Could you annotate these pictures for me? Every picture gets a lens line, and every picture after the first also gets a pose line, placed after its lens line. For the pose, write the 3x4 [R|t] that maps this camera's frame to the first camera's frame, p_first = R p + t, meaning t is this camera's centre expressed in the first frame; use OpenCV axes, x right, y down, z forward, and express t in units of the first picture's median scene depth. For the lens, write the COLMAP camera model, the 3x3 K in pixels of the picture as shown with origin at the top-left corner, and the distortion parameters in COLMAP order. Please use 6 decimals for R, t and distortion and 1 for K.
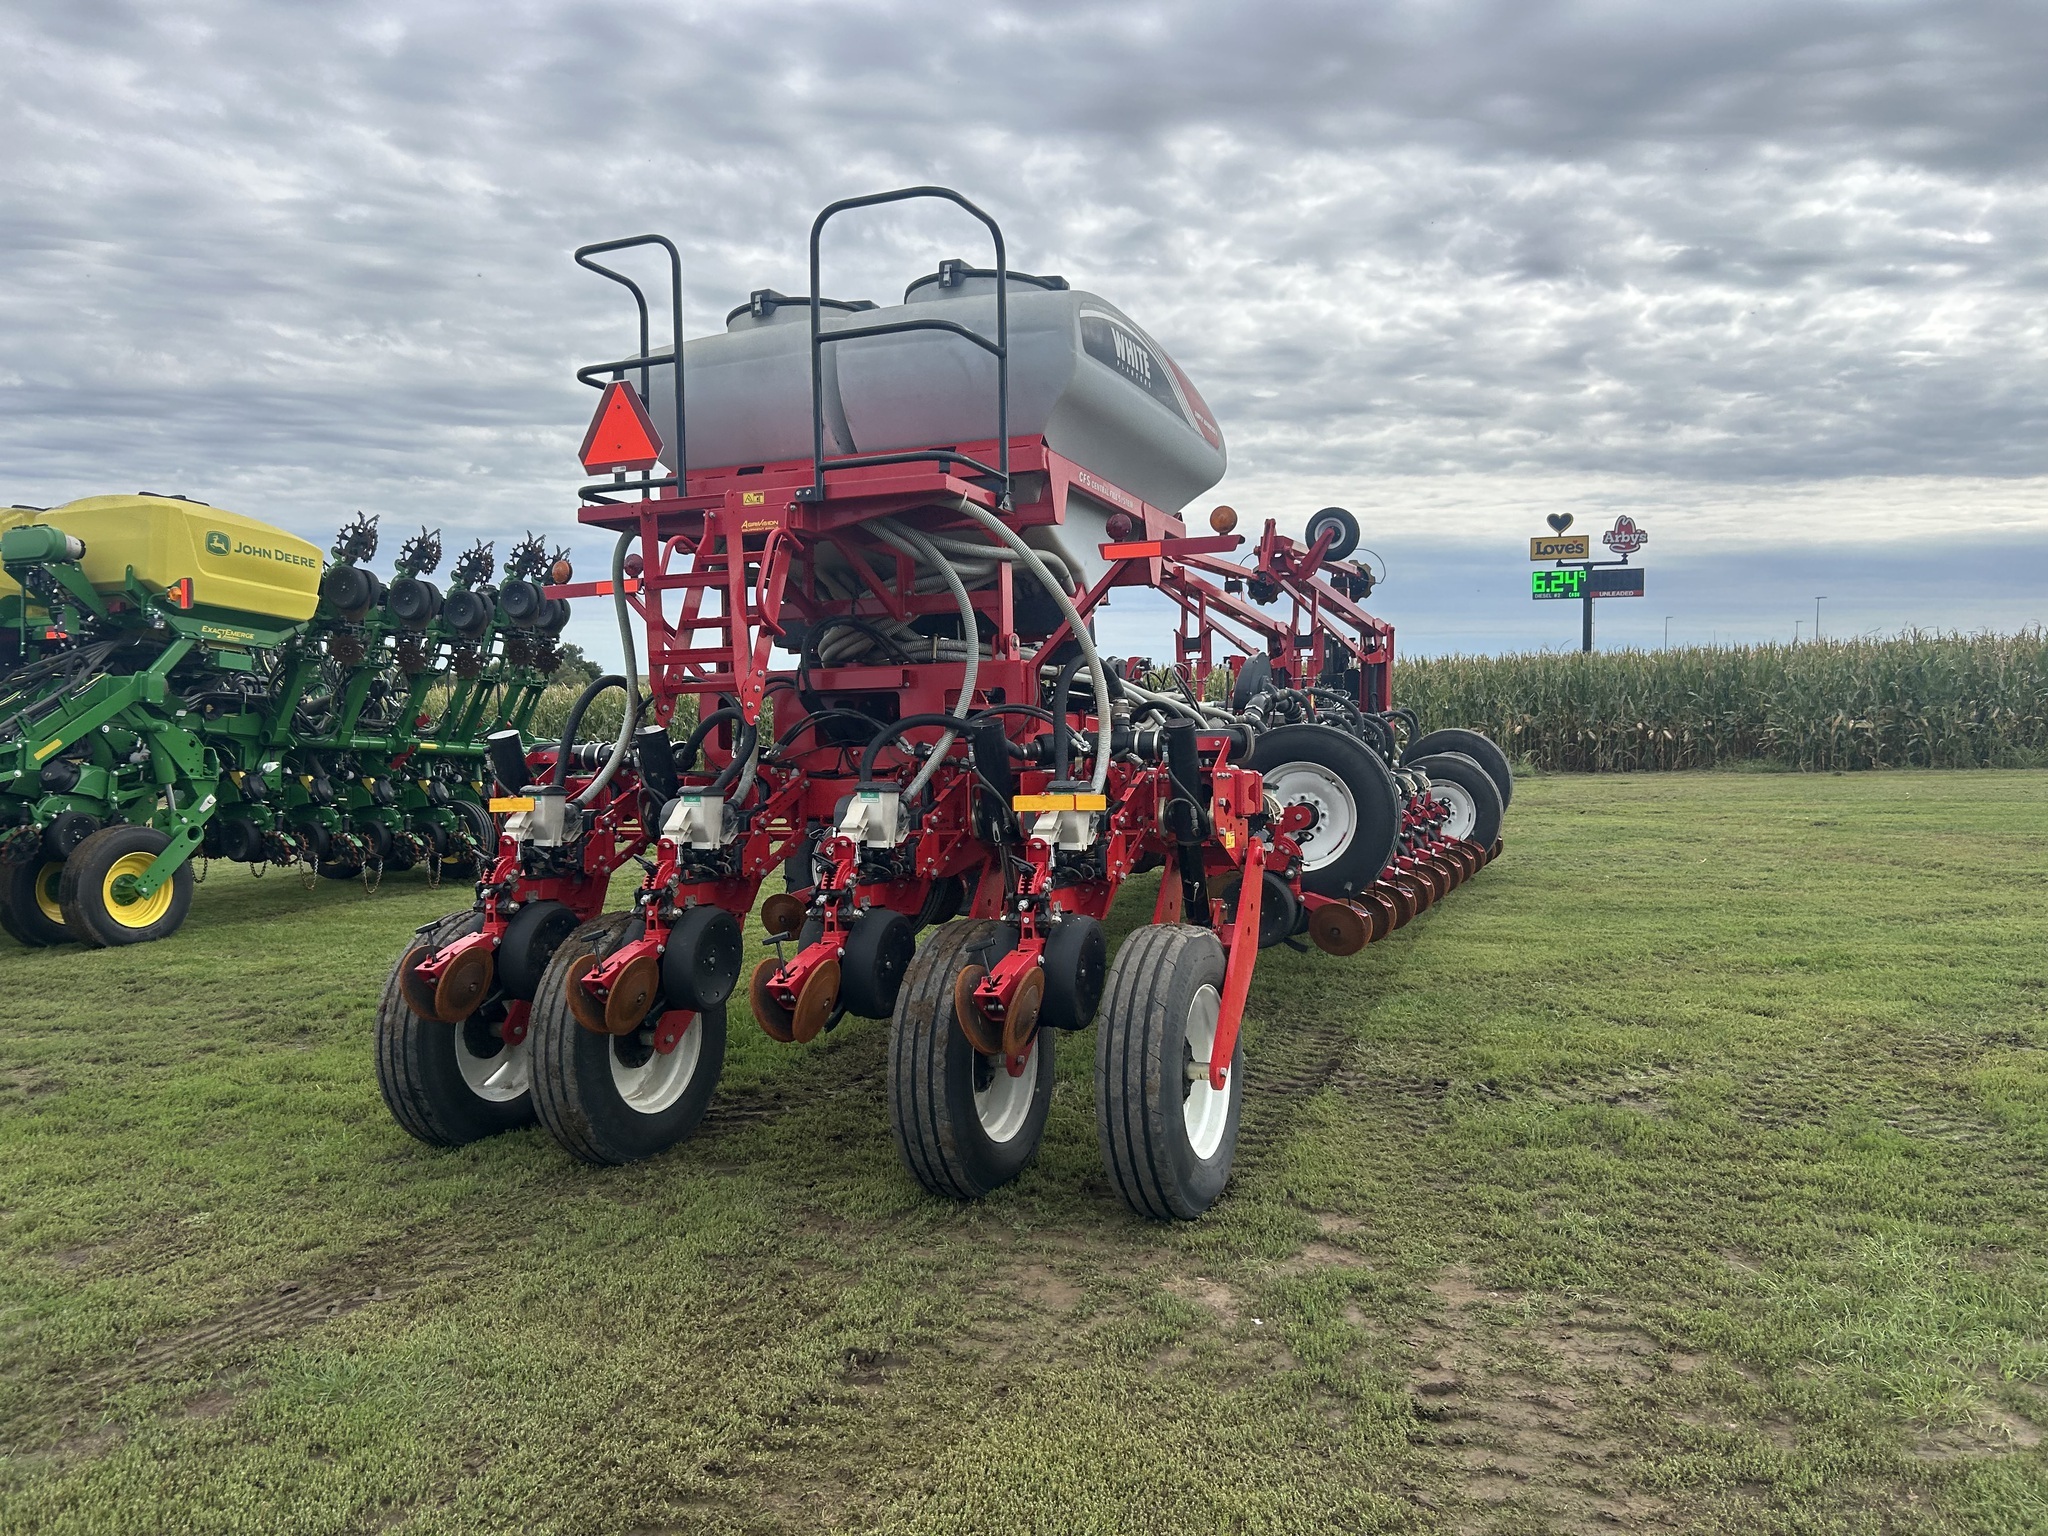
lens RADIAL K [[1559.3, 0, 1030.2], [0, 1559.3, 778.0], [0, 0, 1]] dist [0.037602, -0.033536]
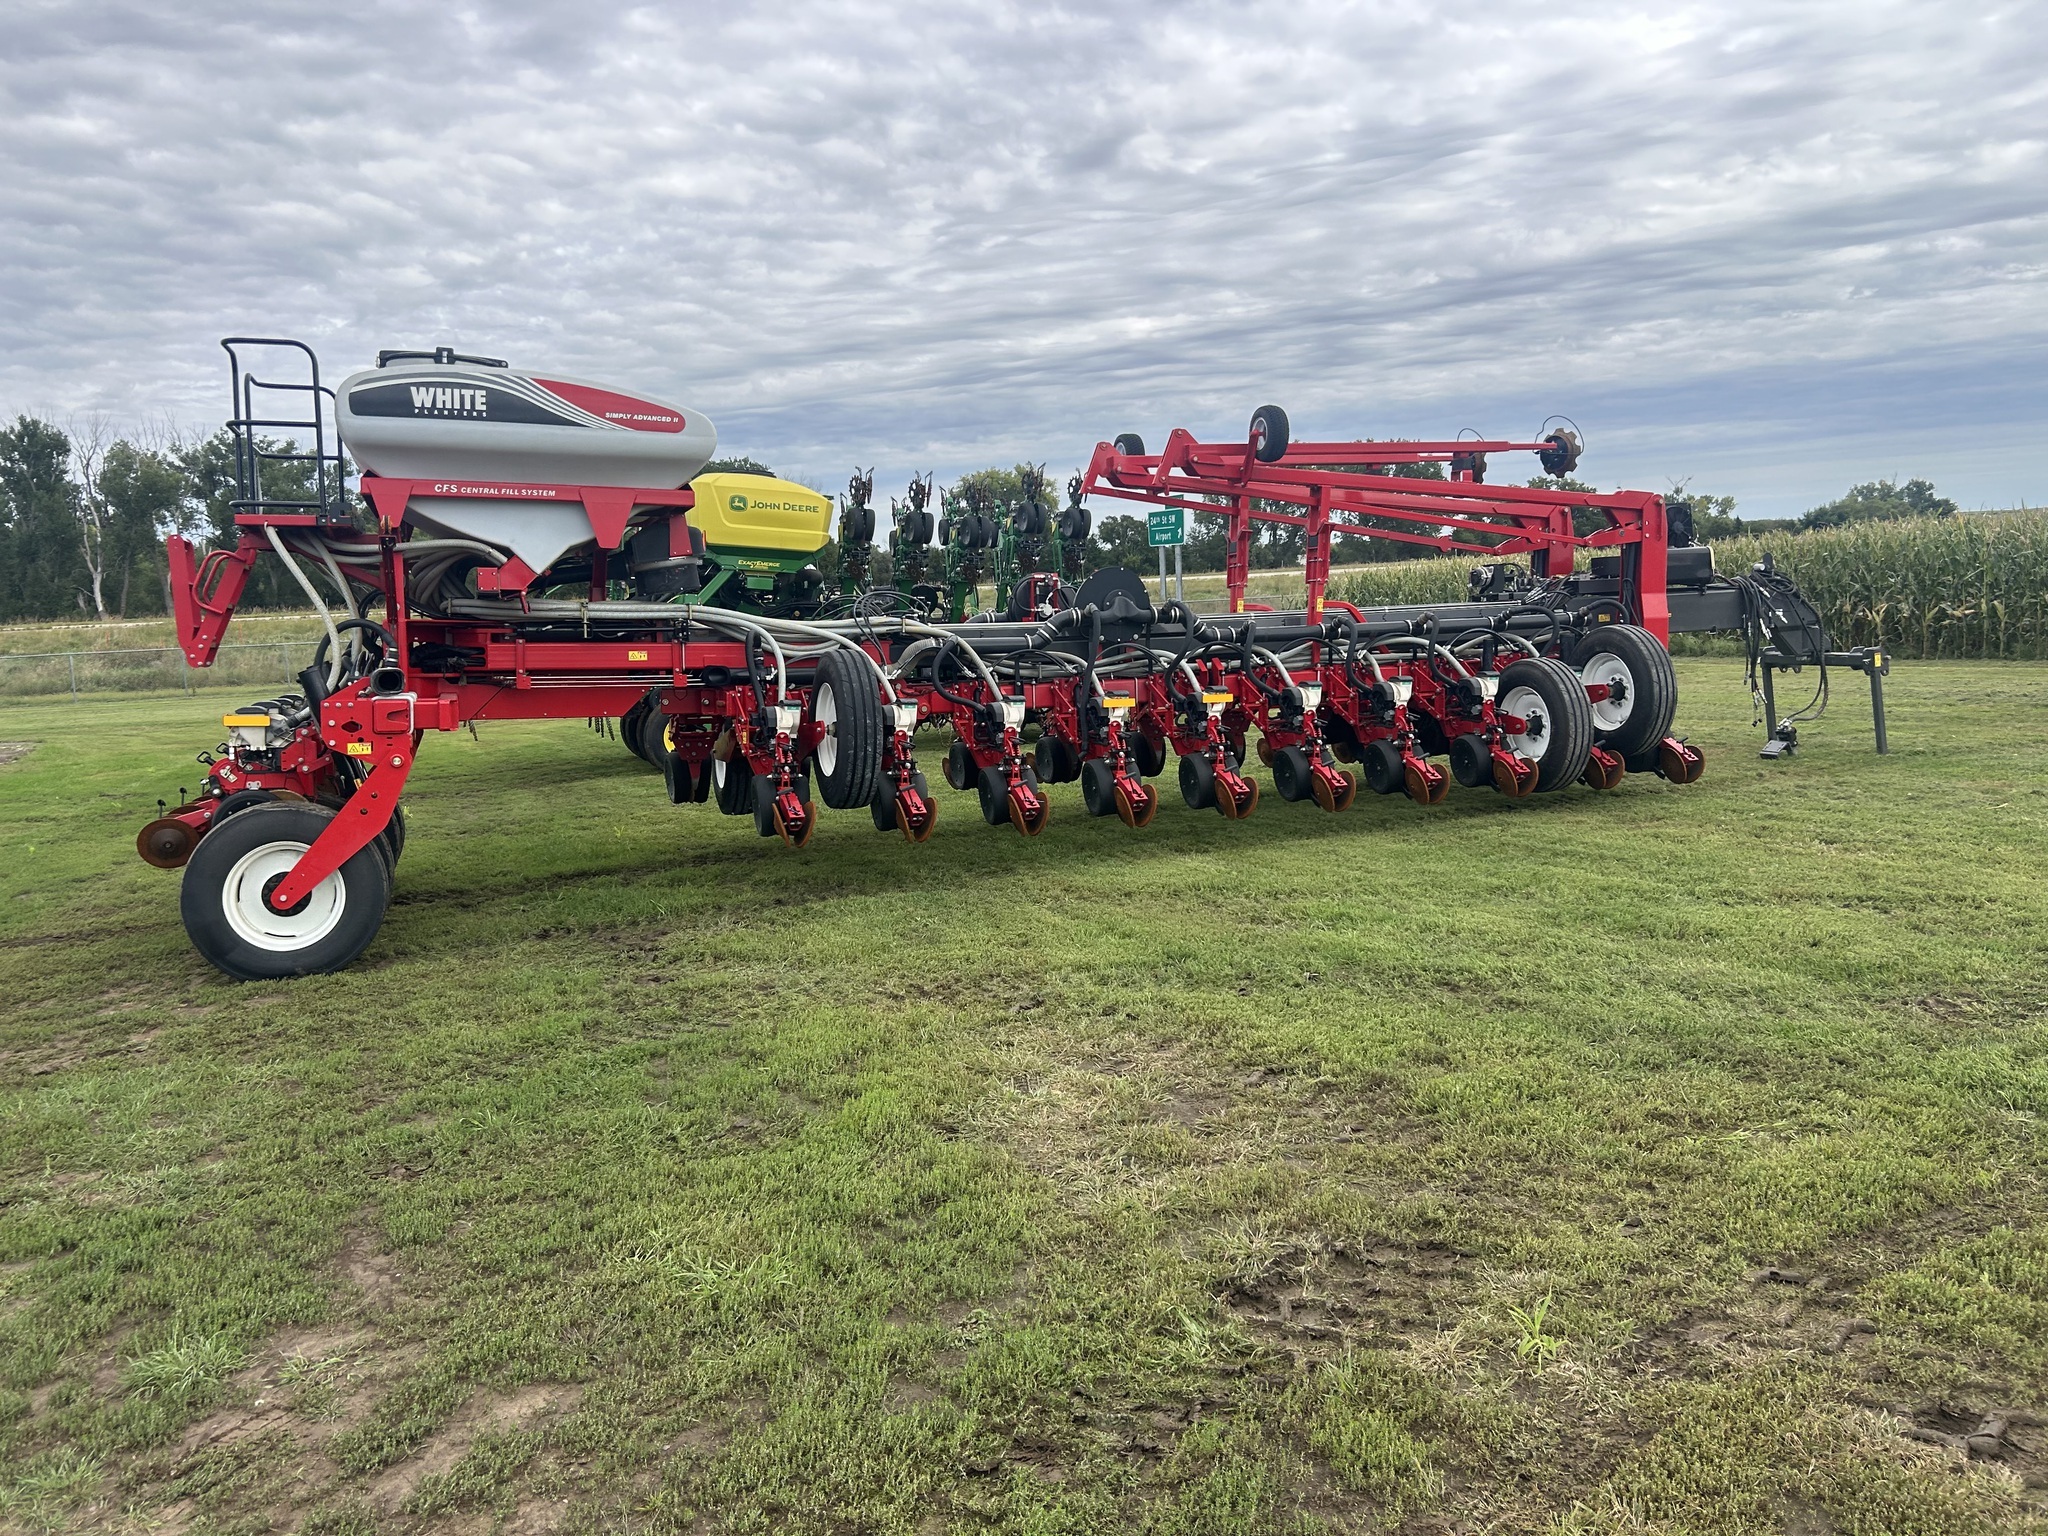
lens RADIAL K [[1561.3, 0, 1031.8], [0, 1561.3, 764.6], [0, 0, 1]] dist [0.035692, -0.032225]
pose [[0.680665, 0.063305, -0.729855, 0.764088], [-0.000643, 0.996311, 0.085817, -0.033706], [0.732595, -0.057943, 0.678194, 0.215372]]
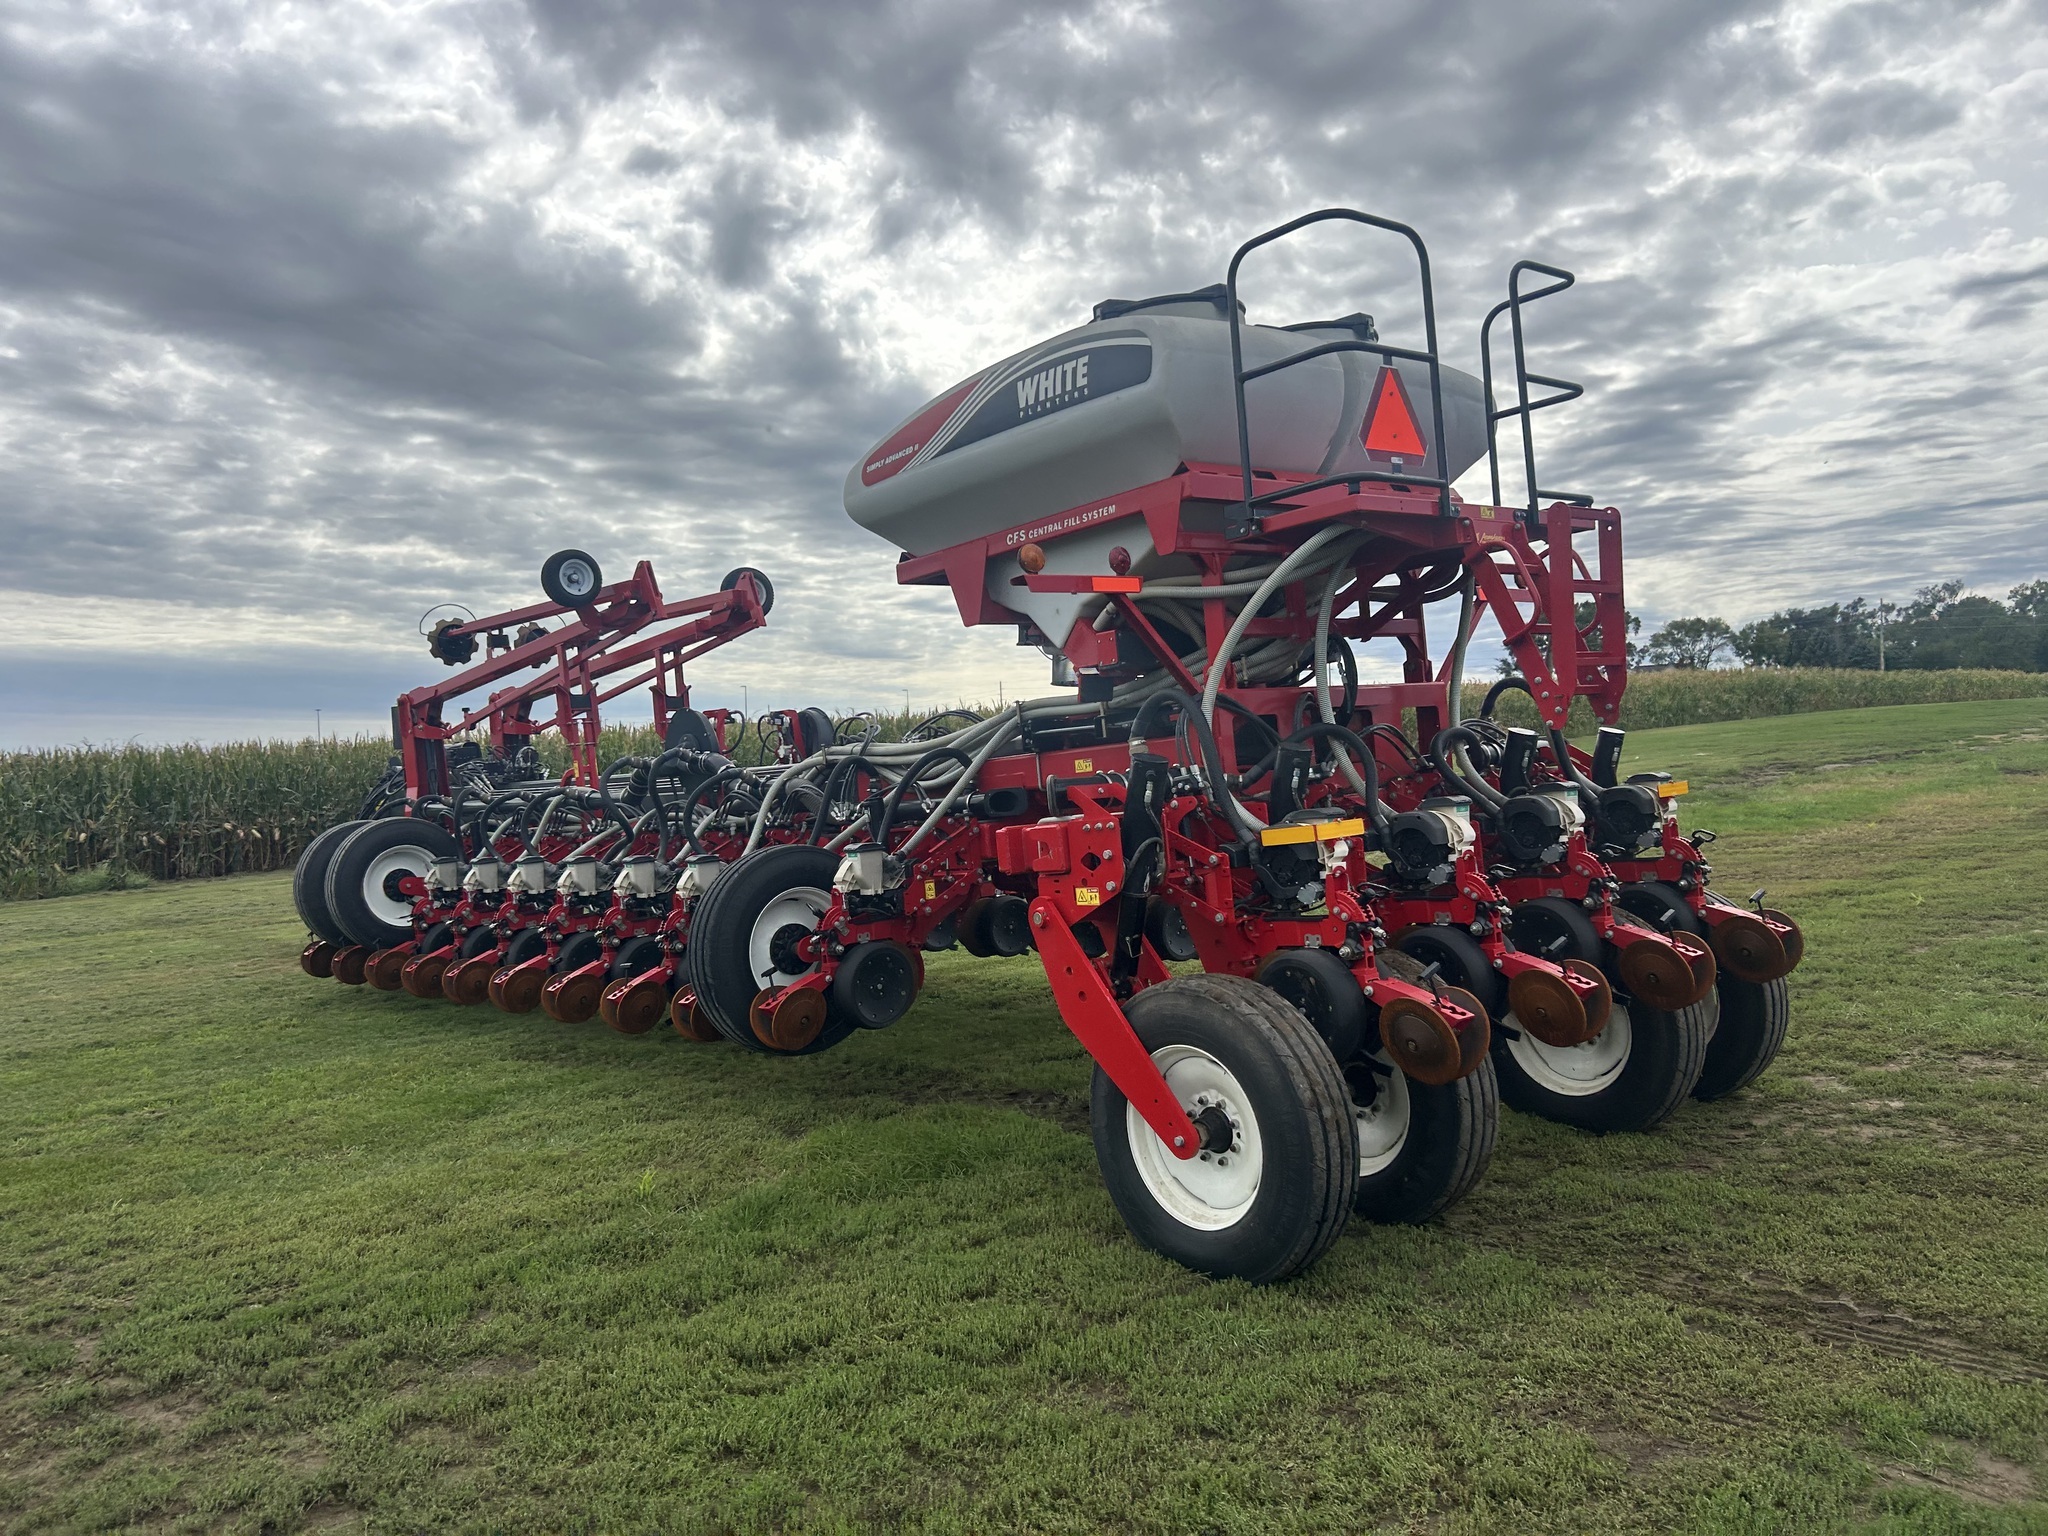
lens RADIAL K [[1563.4, 0, 1029.8], [0, 1563.4, 795.4], [0, 0, 1]] dist [0.037048, -0.032533]
pose [[0.445949, -0.026067, 0.894679, -0.580122], [0.082509, 0.996517, -0.012091, -0.002430], [-0.891248, 0.079211, 0.446546, 0.384558]]
